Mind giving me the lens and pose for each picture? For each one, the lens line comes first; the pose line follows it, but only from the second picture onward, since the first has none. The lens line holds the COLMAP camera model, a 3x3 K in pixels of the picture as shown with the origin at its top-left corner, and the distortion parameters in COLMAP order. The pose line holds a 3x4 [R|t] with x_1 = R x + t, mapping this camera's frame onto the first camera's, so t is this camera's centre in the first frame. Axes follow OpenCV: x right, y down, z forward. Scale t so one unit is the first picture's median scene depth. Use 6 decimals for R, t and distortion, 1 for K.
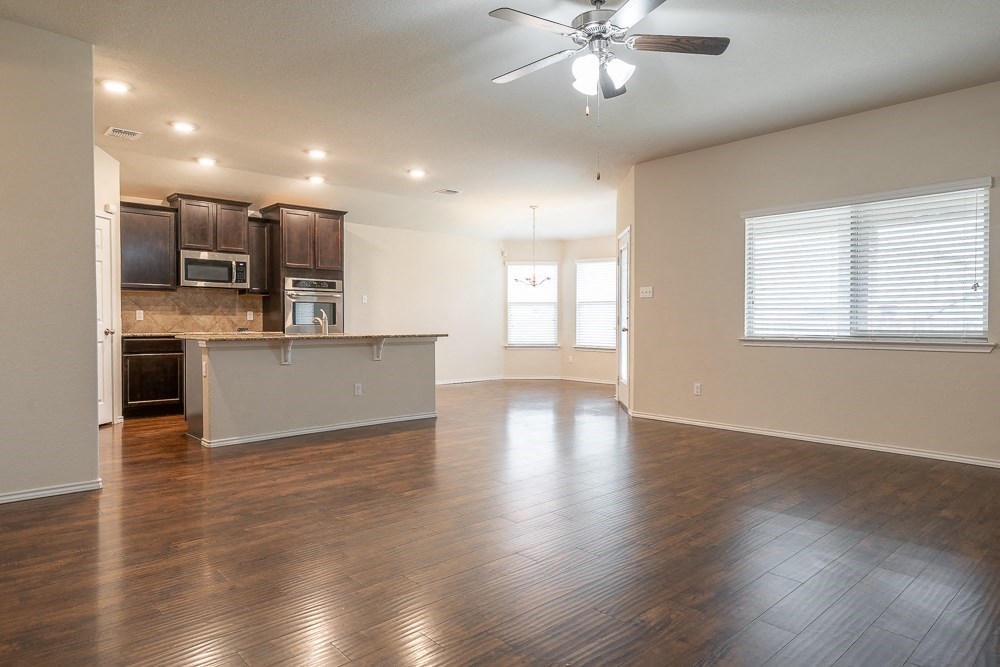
lens RADIAL K [[610.5, 0, 505.9], [0, 610.5, 325.5], [0, 0, 1]] dist [0.001688, 0.000453]
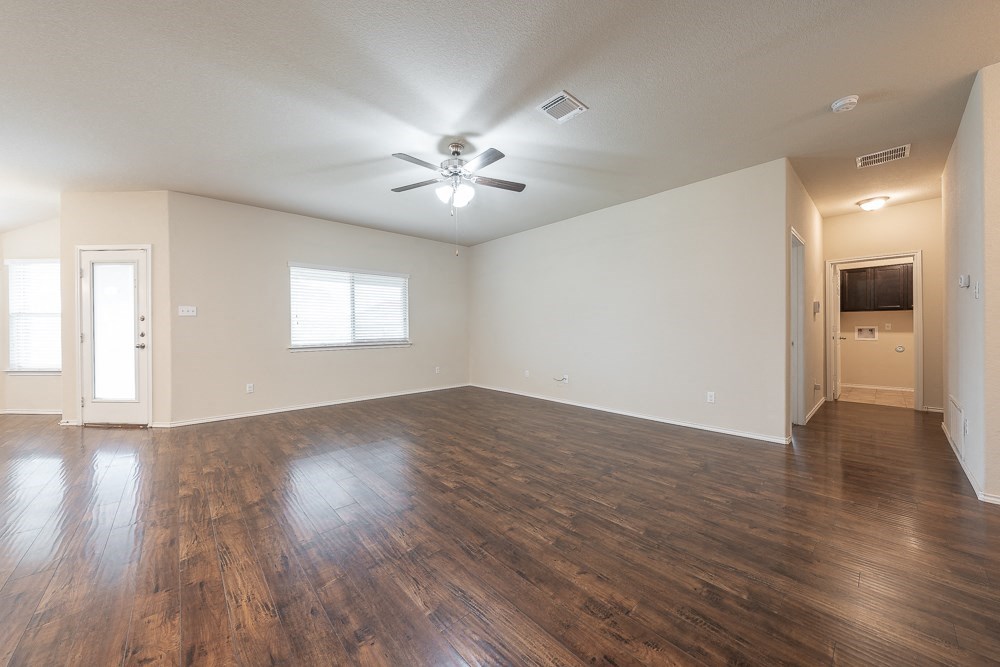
lens RADIAL K [[349.8, 0, 503.7], [0, 349.8, 330.3], [0, 0, 1]] dist [-0.002627, 0.000075]
pose [[-0.003014, -0.002777, 0.999992, -0.356367], [0.012788, 0.999914, 0.002815, -0.012015], [-0.999914, 0.012797, -0.002978, 0.369423]]
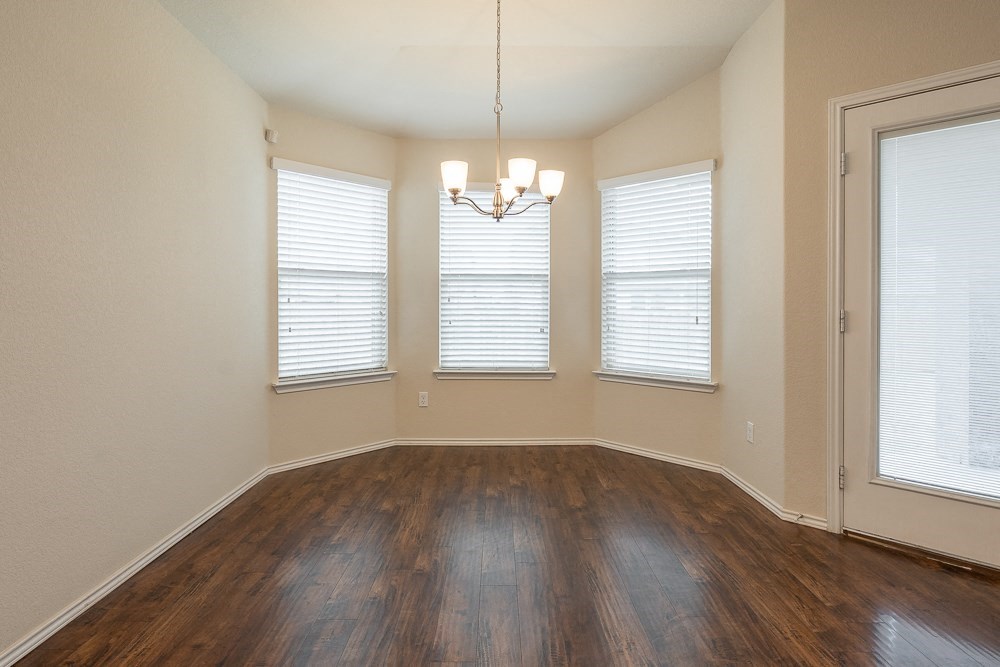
lens RADIAL K [[523.6, 0, 504.4], [0, 523.6, 306.7], [0, 0, 1]] dist [-0.014508, 0.002262]
pose [[0.666020, -0.002806, 0.745928, -0.203716], [0.007209, 0.999970, -0.002675, -0.017454], [-0.745899, 0.007159, 0.666021, 0.967434]]
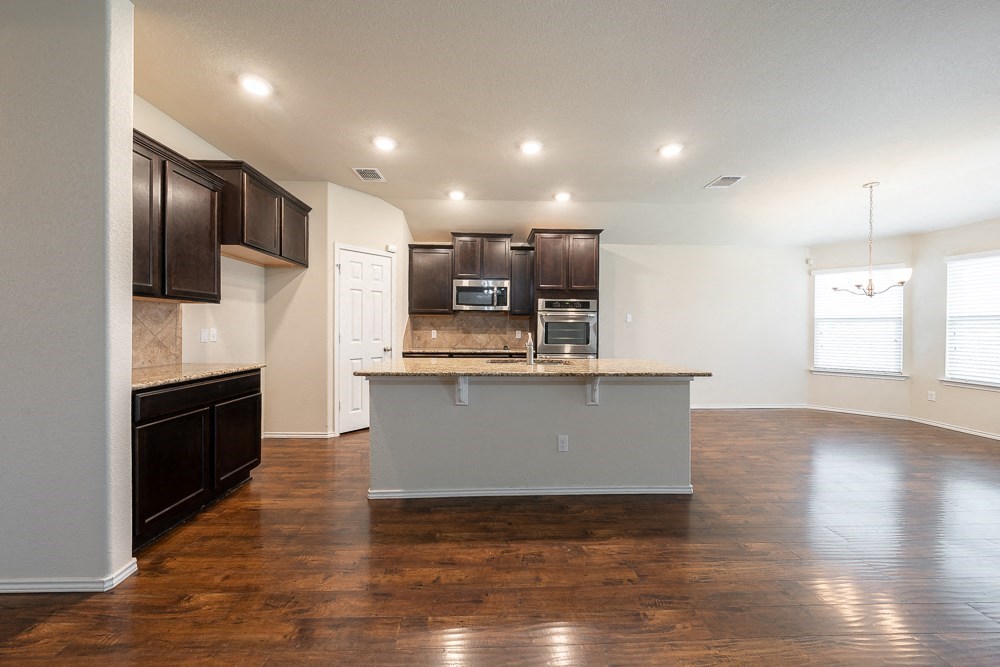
lens RADIAL K [[349.8, 0, 495.8], [0, 349.8, 330.7], [0, 0, 1]] dist [-0.002627, 0.000075]
pose [[0.758780, 0.007972, -0.651298, -0.024097], [-0.010188, 0.999948, 0.000370, -0.023533], [0.651267, 0.006355, 0.758822, 0.490654]]
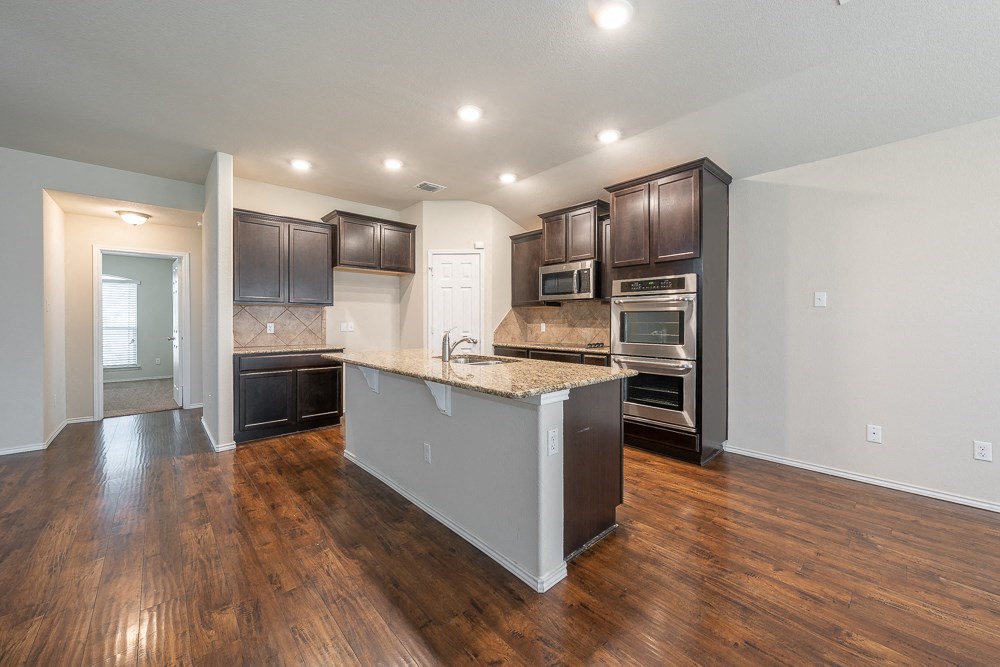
lens RADIAL K [[378.6, 0, 497.0], [0, 378.6, 324.7], [0, 0, 1]] dist [-0.004104, -0.000005]
pose [[-0.010475, 0.008097, -0.999912, 0.121249], [-0.006322, 0.999947, 0.008163, -0.025620], [0.999925, 0.006407, -0.010423, 0.849518]]
